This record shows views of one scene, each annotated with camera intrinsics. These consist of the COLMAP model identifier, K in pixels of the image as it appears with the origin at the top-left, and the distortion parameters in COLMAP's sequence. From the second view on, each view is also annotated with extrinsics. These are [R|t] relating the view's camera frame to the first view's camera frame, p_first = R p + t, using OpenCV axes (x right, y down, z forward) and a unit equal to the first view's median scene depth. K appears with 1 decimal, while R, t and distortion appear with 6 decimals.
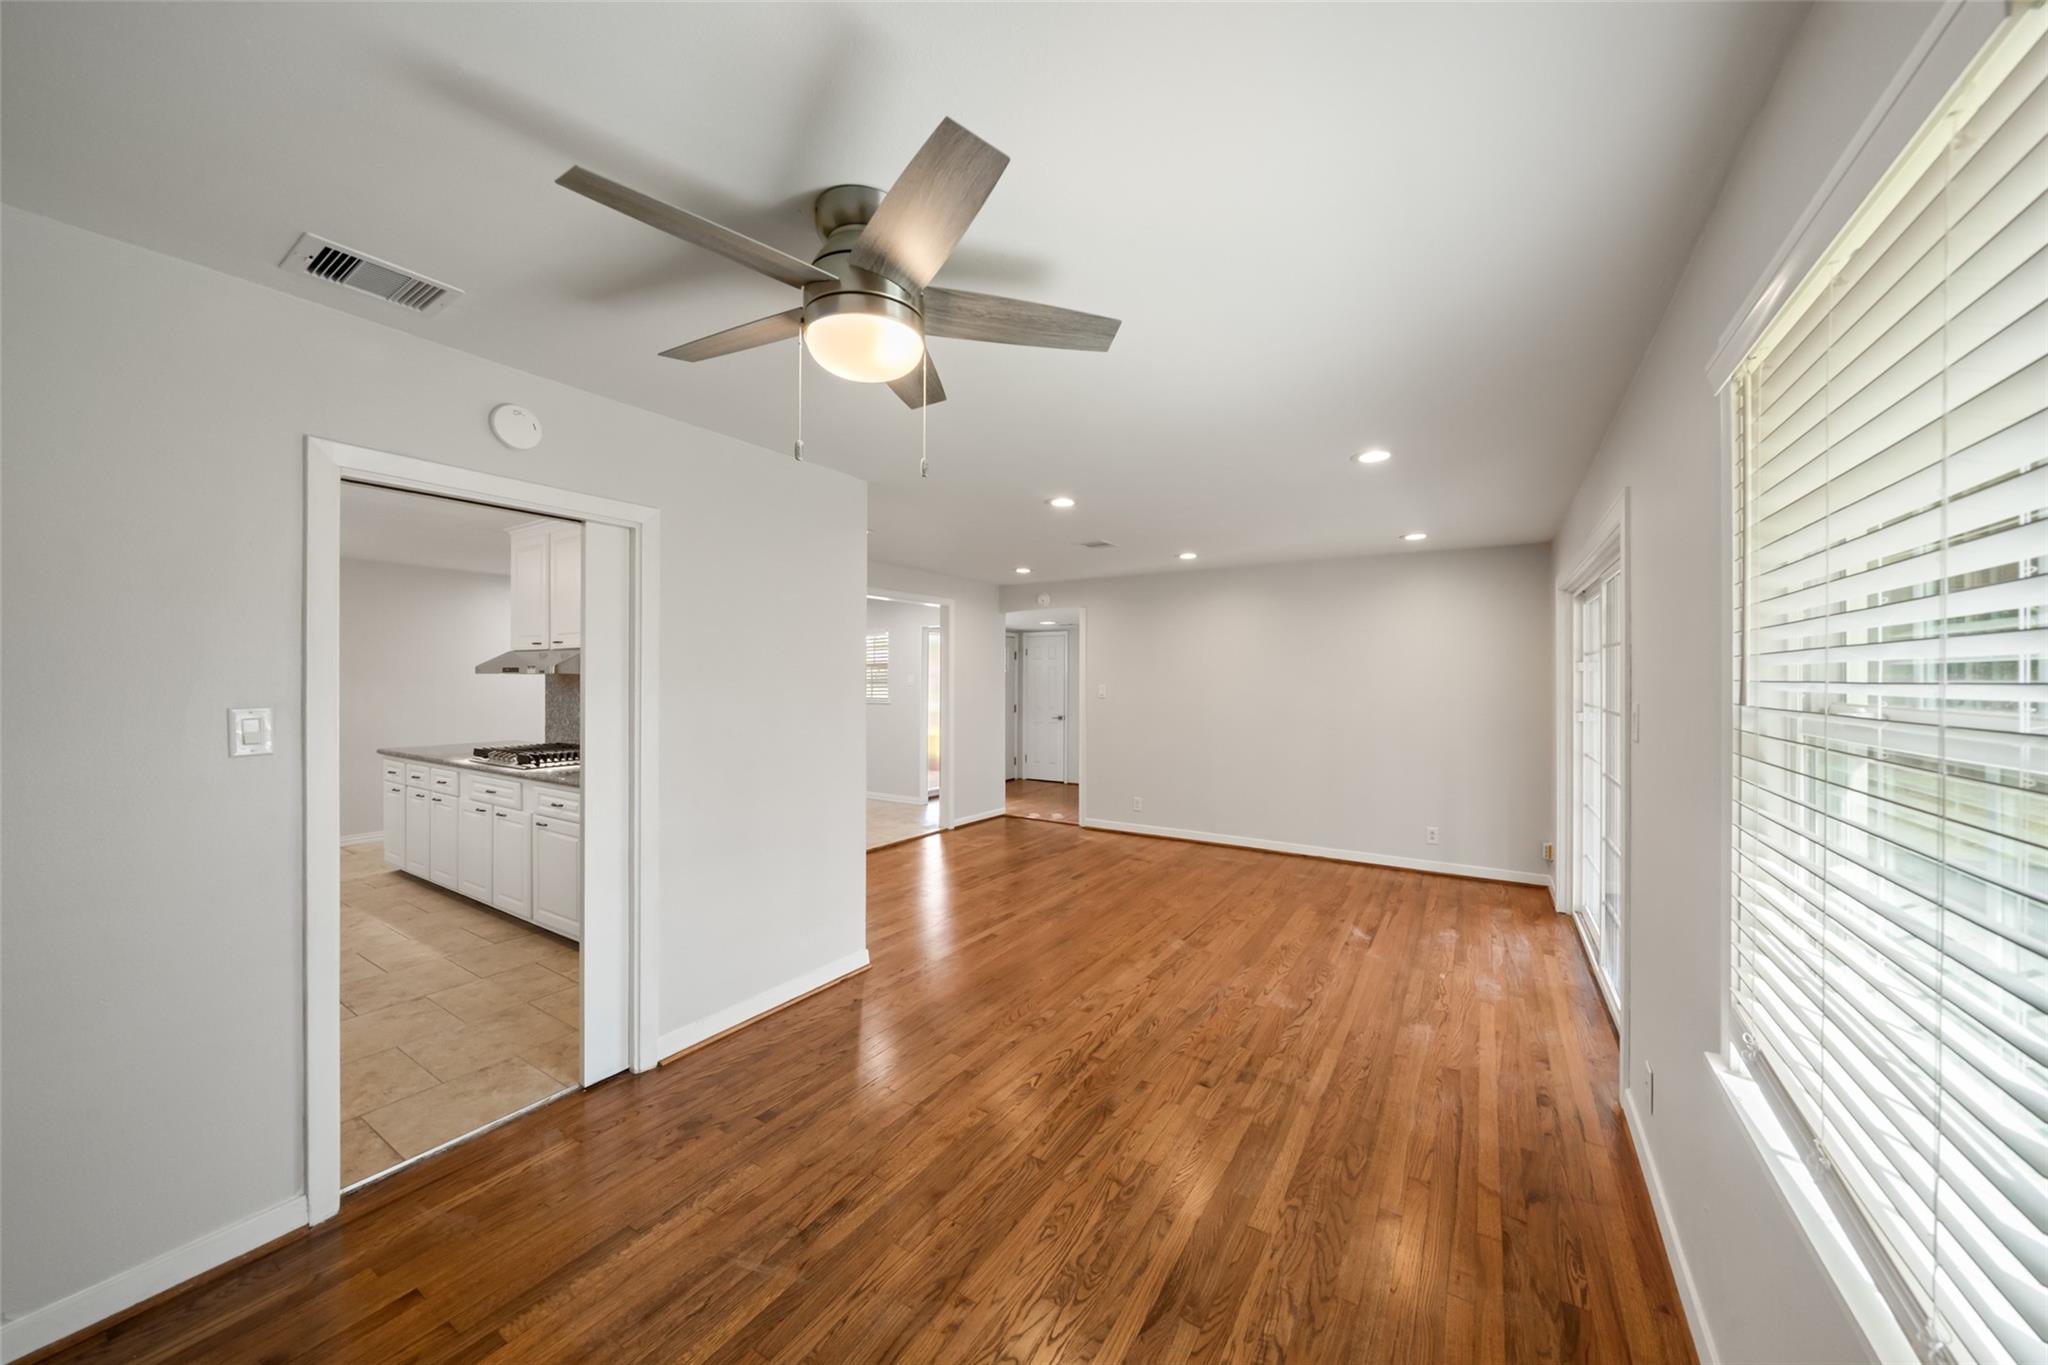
lens RADIAL K [[715.0, 0, 1028.5], [0, 715.0, 677.4], [0, 0, 1]] dist [-0.006821, -0.000123]
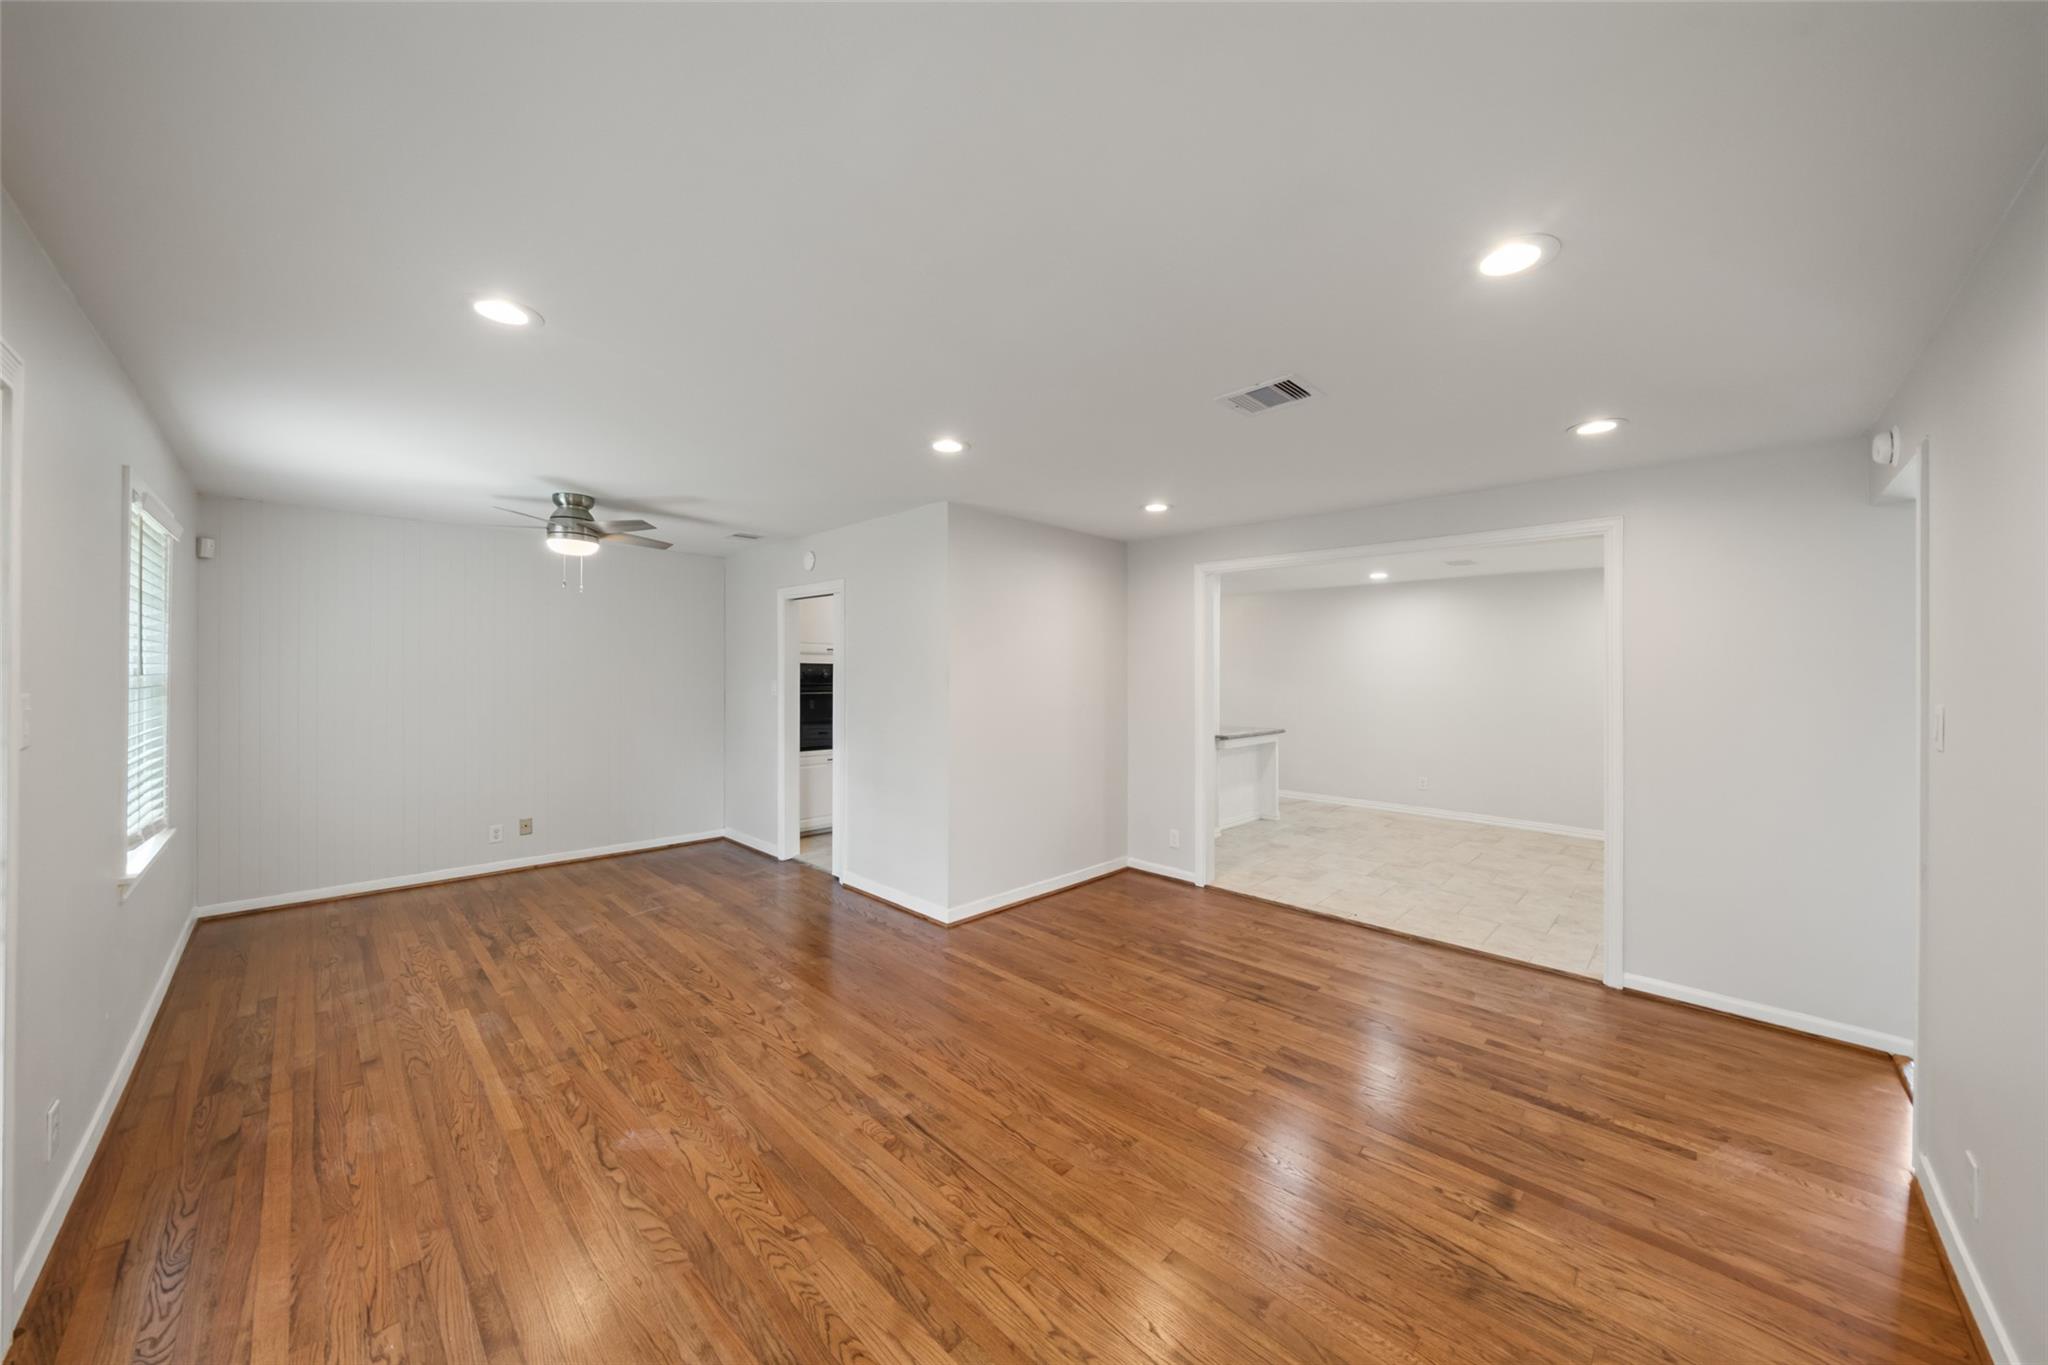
lens RADIAL K [[710.6, 0, 1030.9], [0, 710.6, 673.4], [0, 0, 1]] dist [-0.005725, 0.000174]
pose [[-0.200605, -0.004097, -0.979664, 0.702389], [-0.009544, 0.999952, -0.002228, 0.004009], [0.979626, 0.008903, -0.200635, 1.110922]]
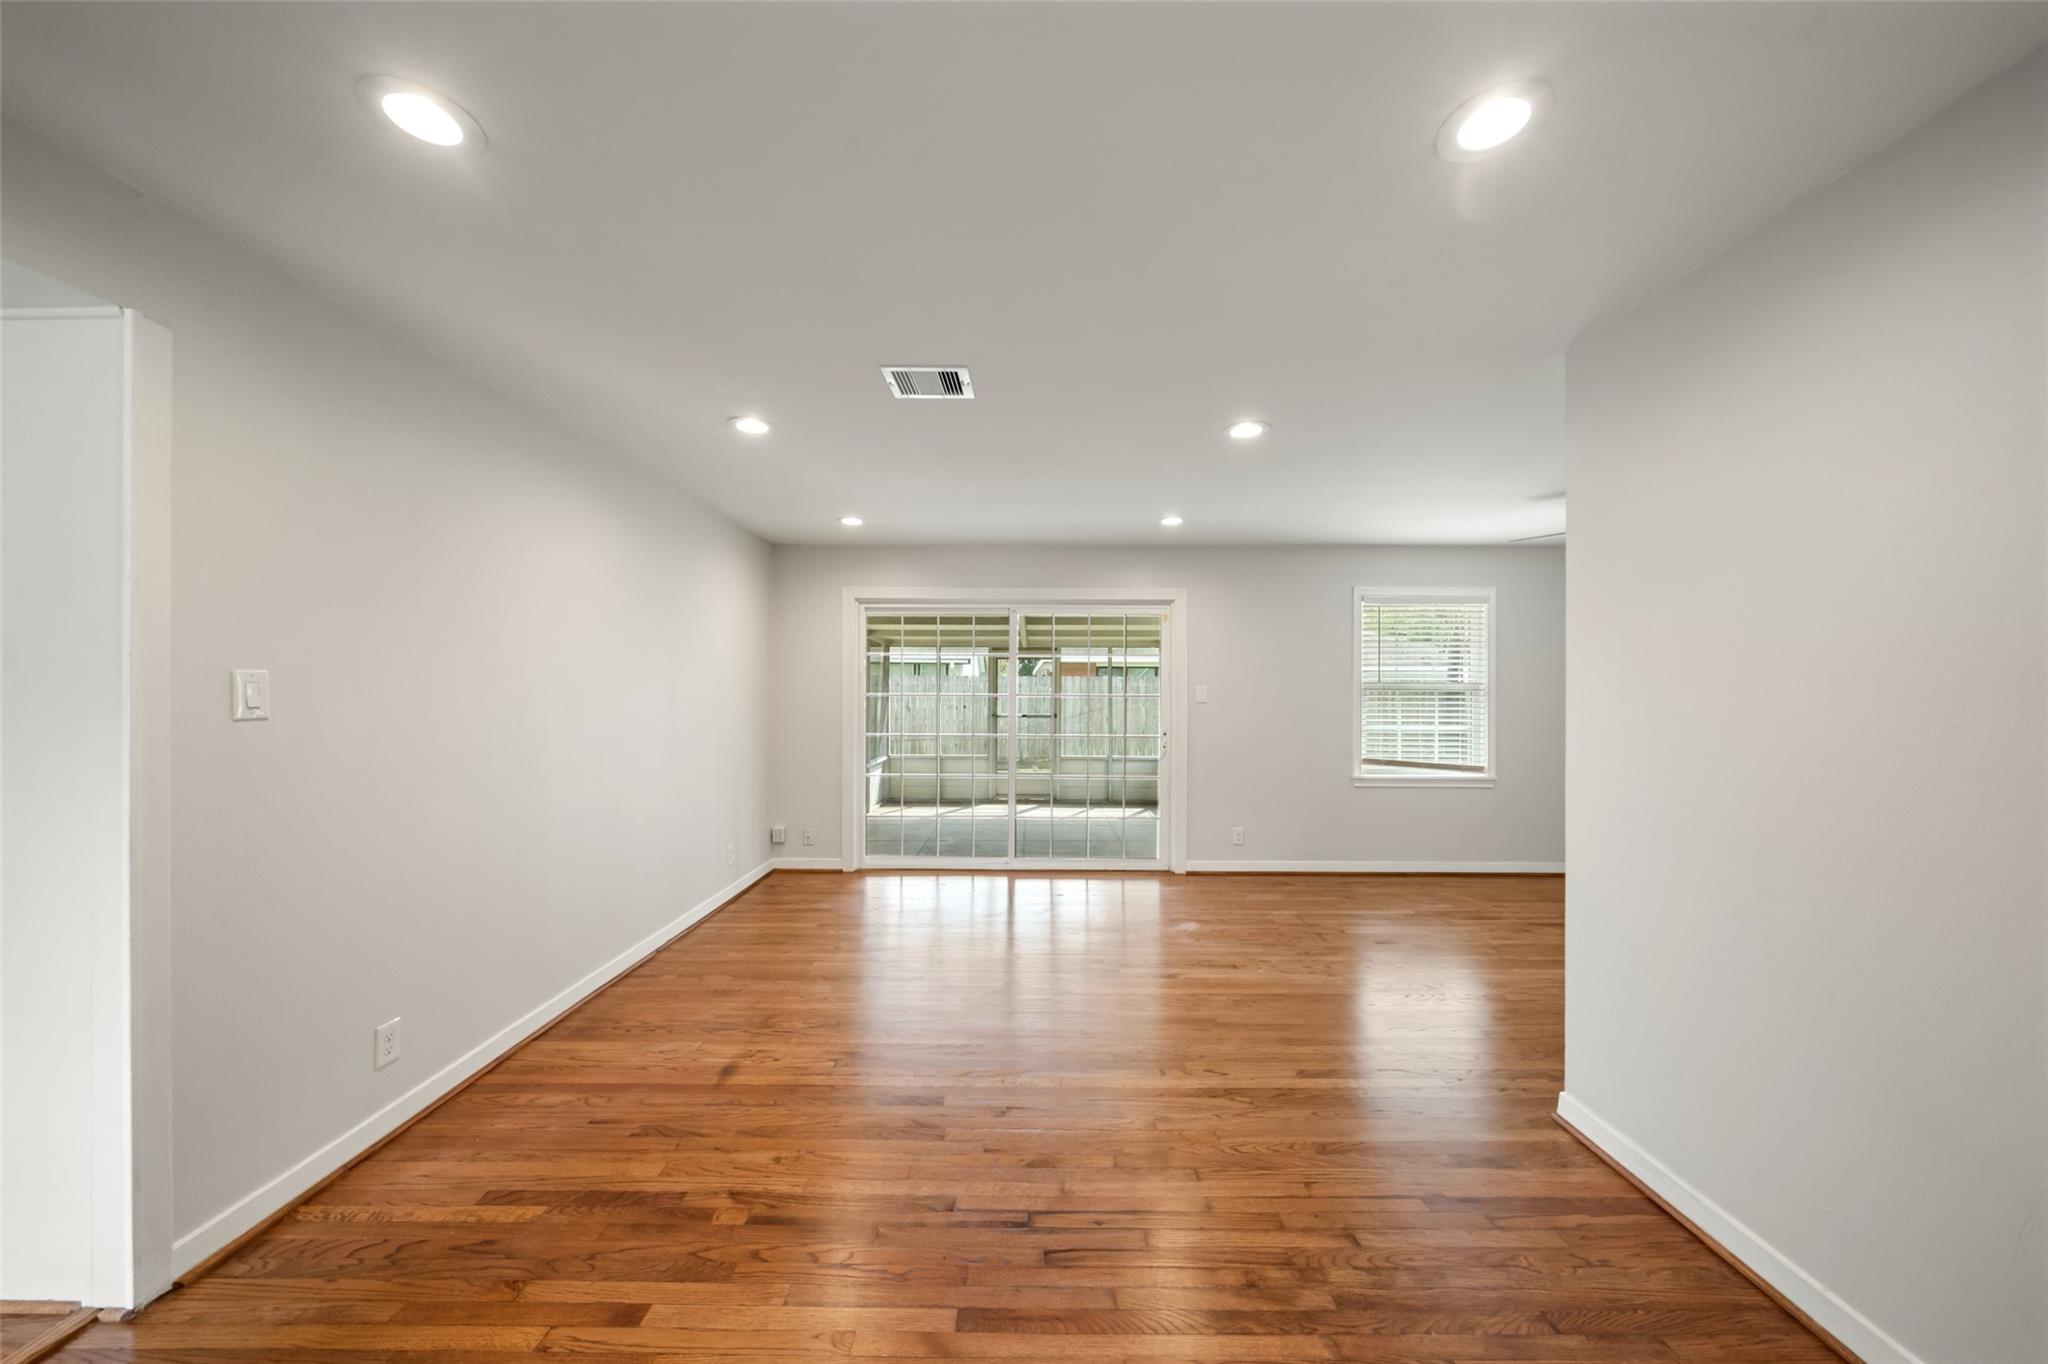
lens RADIAL K [[707.2, 0, 1026.2], [0, 707.2, 683.5], [0, 0, 1]] dist [-0.004850, -0.000069]
pose [[-0.530227, 0.000753, 0.847855, -0.409740], [-0.007892, 0.999952, -0.005823, 0.024949], [-0.847819, -0.009779, -0.530195, 1.419244]]
